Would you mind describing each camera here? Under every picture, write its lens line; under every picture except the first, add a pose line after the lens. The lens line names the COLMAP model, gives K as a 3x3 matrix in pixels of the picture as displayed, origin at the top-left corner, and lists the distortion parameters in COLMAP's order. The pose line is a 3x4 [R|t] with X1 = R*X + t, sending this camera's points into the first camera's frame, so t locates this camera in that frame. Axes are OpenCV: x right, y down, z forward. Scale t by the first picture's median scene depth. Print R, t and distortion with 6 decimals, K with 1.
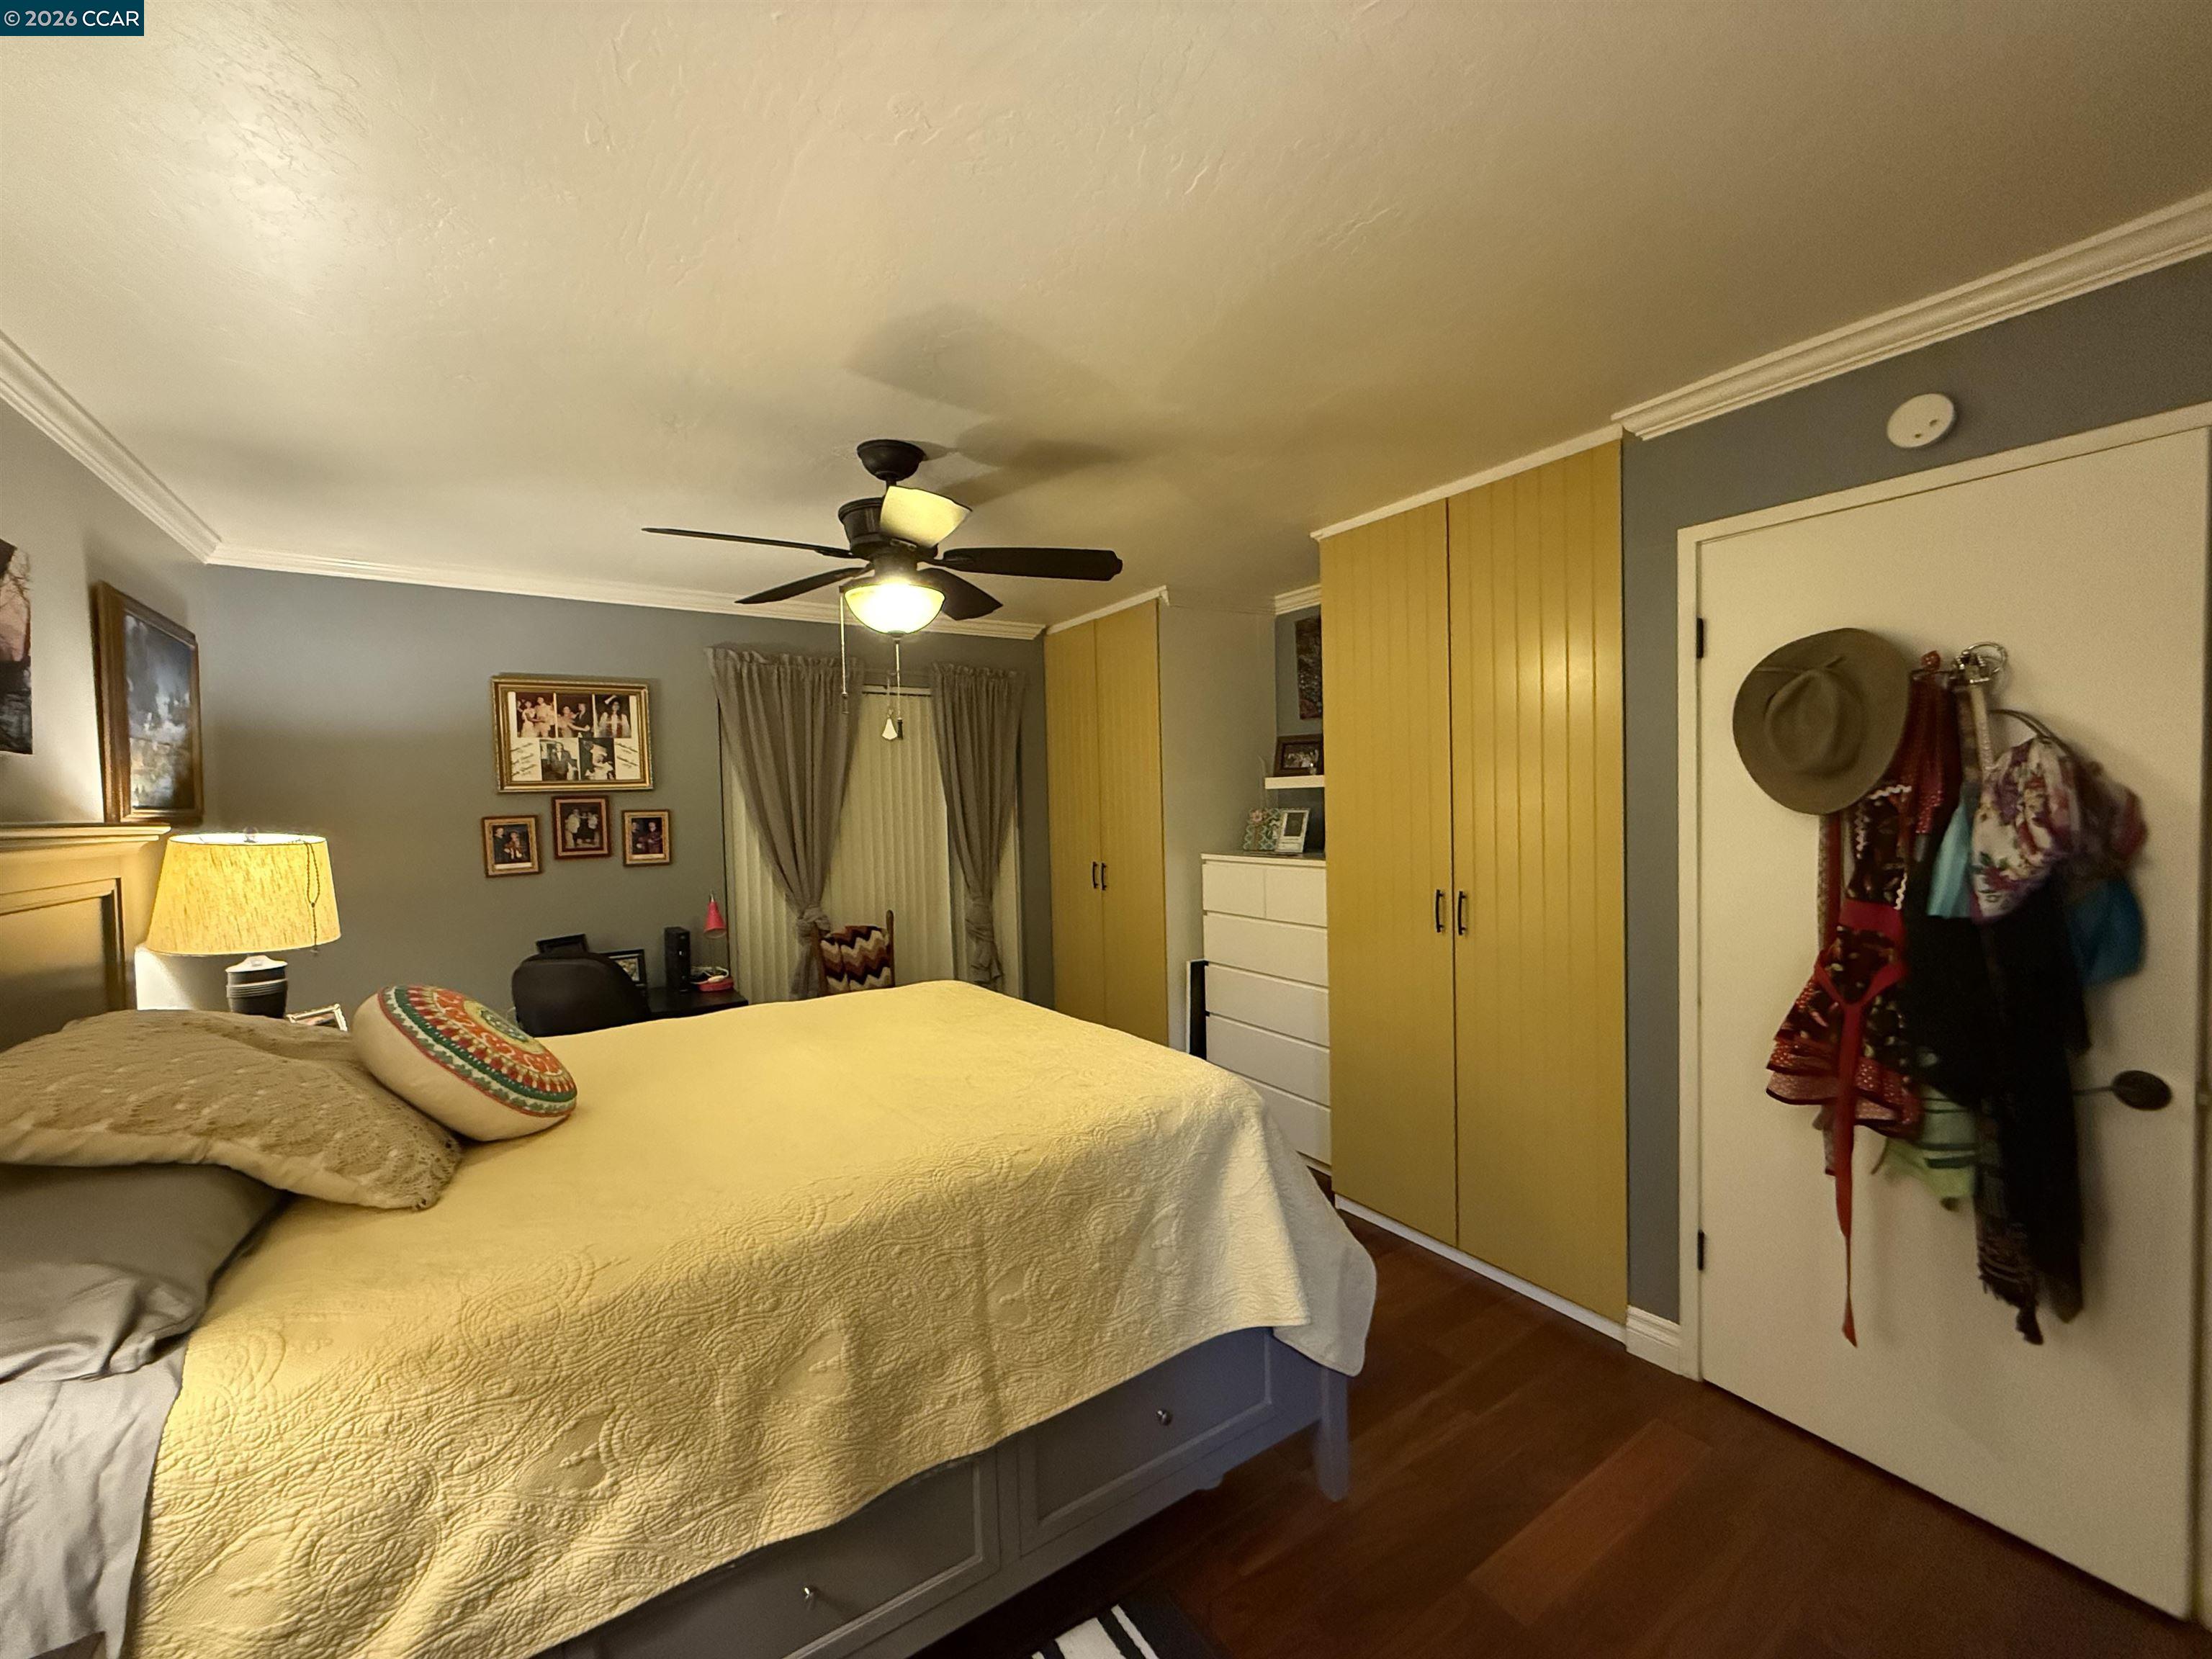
lens RADIAL K [[885.7, 0, 1101.5], [0, 885.7, 828.9], [0, 0, 1]] dist [0.002317, 0.000174]
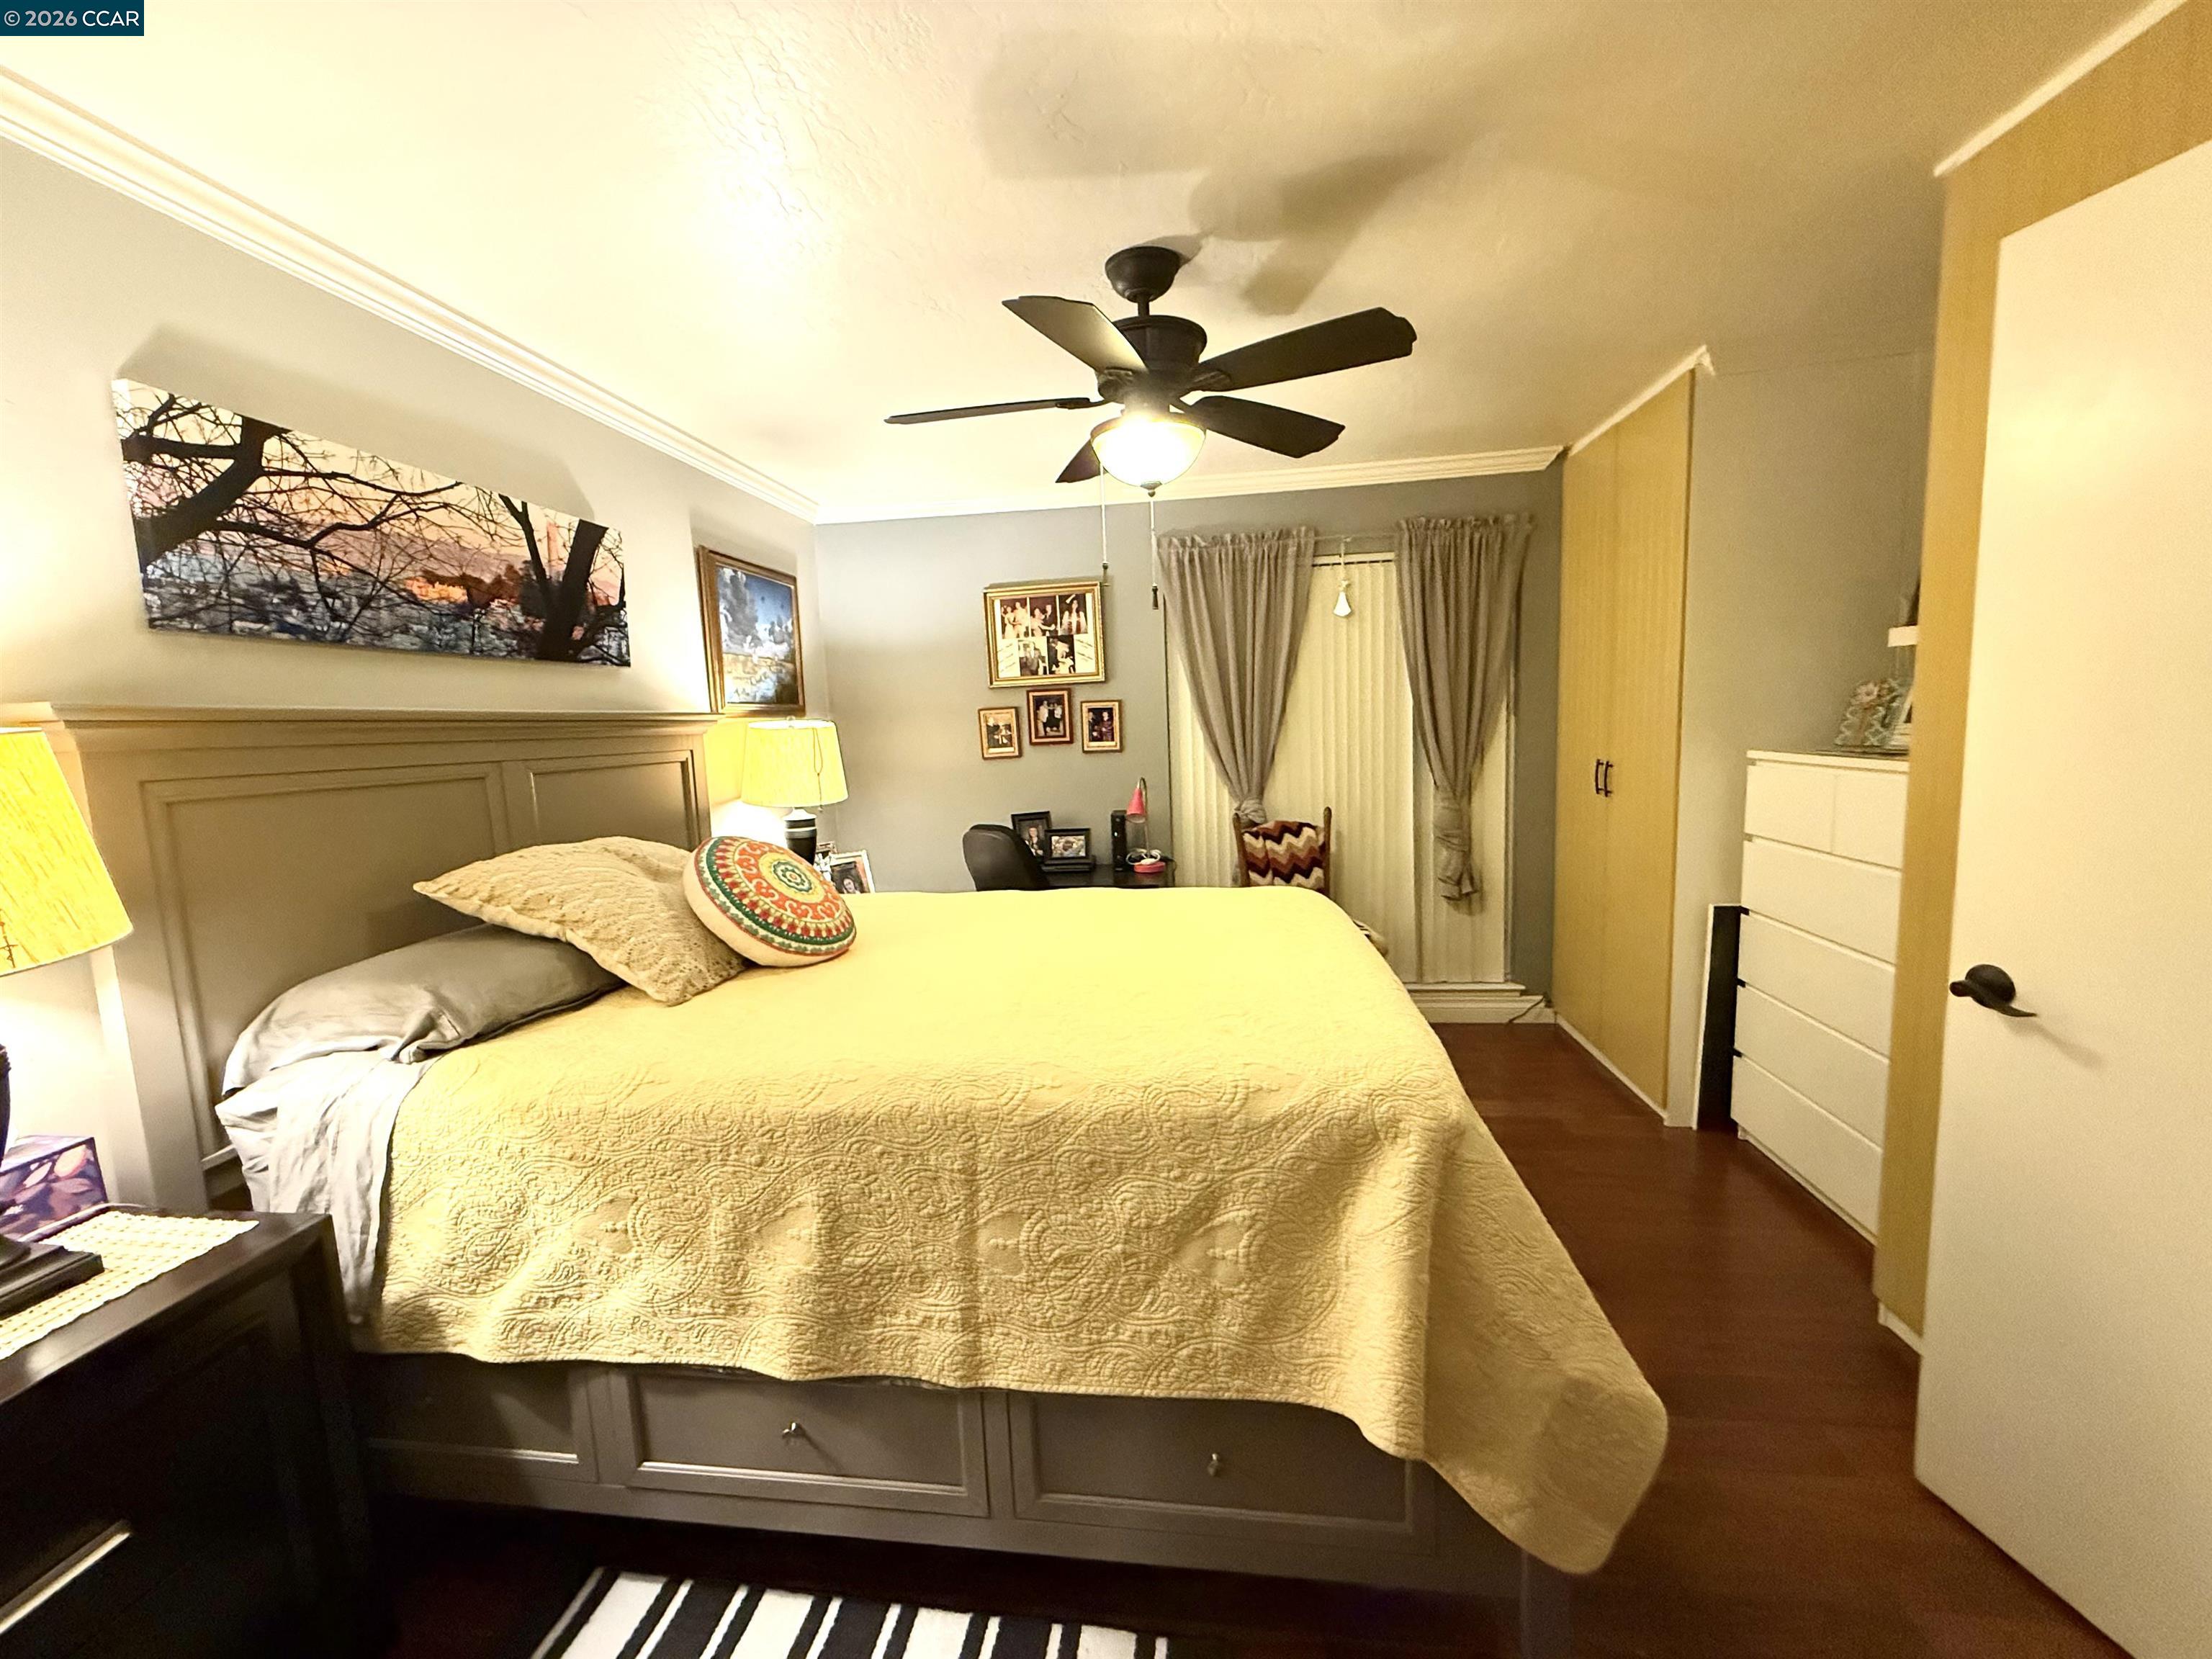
lens RADIAL K [[885.7, 0, 1101.5], [0, 885.7, 828.9], [0, 0, 1]] dist [0.002317, 0.000174]
pose [[0.753100, 0.074665, -0.653656, 0.305886], [0.002332, 0.993230, 0.116140, 0.012938], [0.657902, -0.088989, 0.747827, 0.266702]]
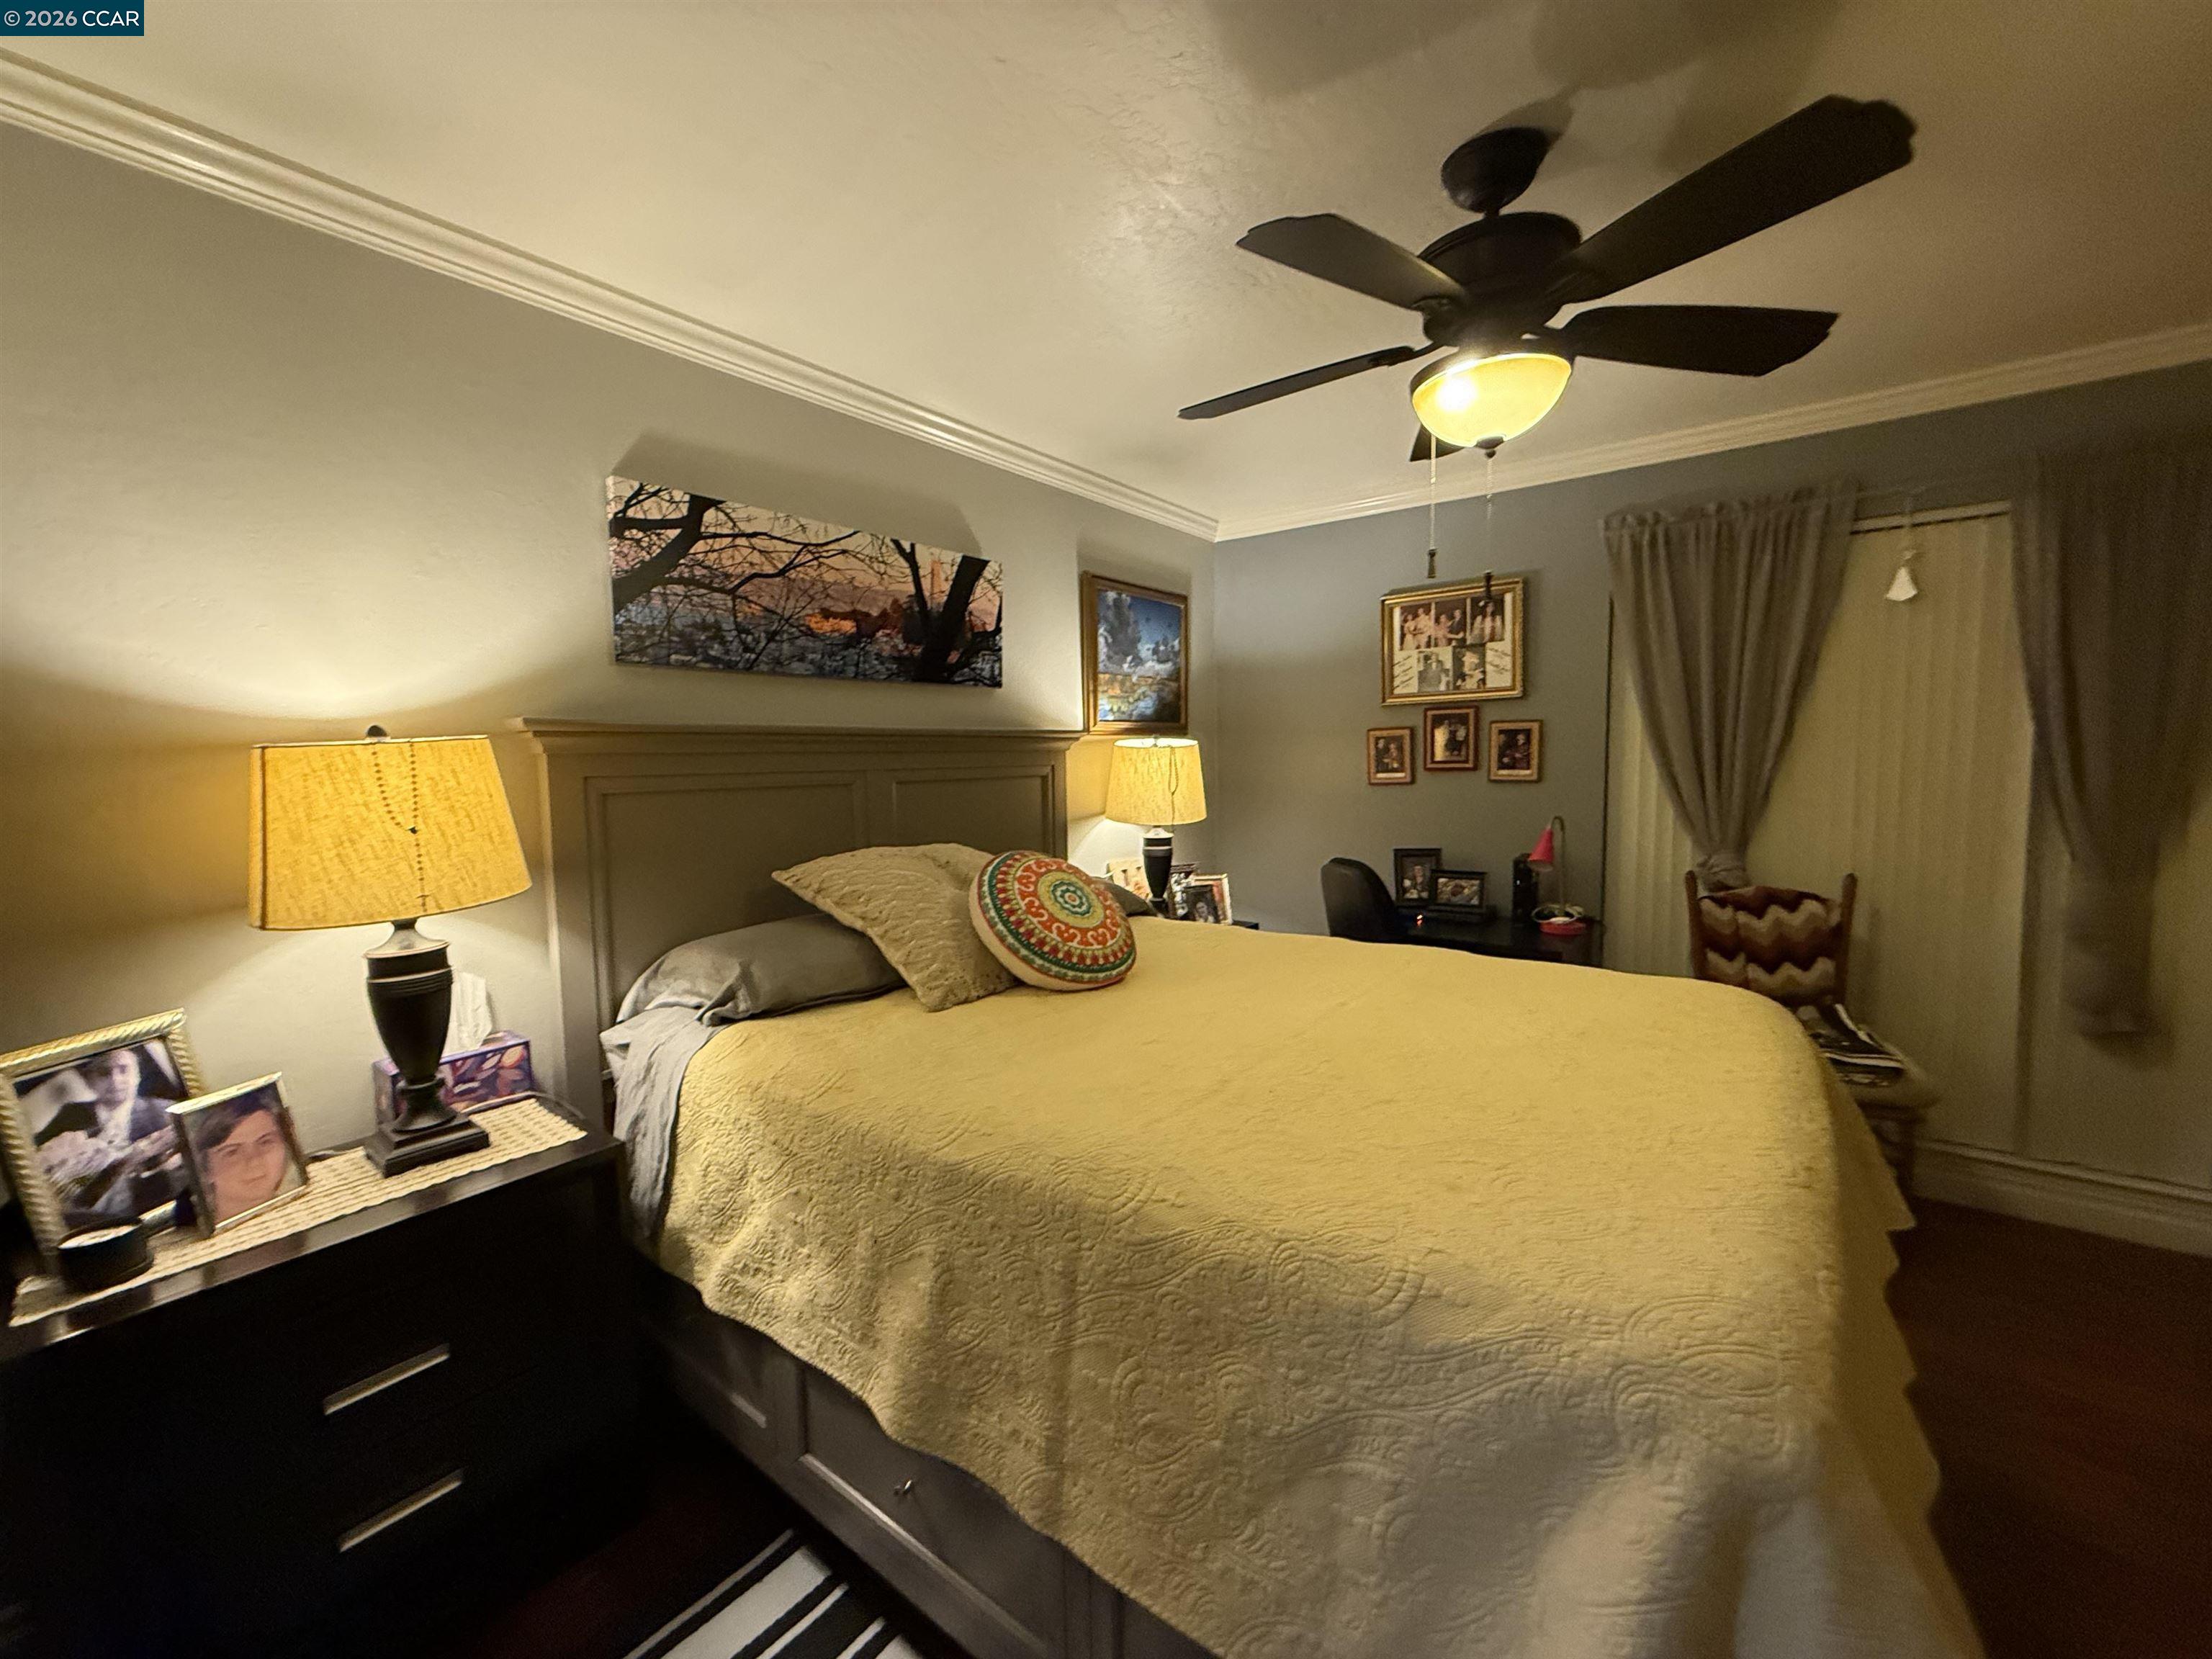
lens RADIAL K [[887.4, 0, 1101.1], [0, 887.4, 829.0], [0, 0, 1]] dist [-0.000075, 0.000015]
pose [[0.316349, 0.099189, -0.943443, 0.318214], [-0.016683, 0.994947, 0.099010, 0.009145], [0.948496, -0.015582, 0.316406, 0.468951]]
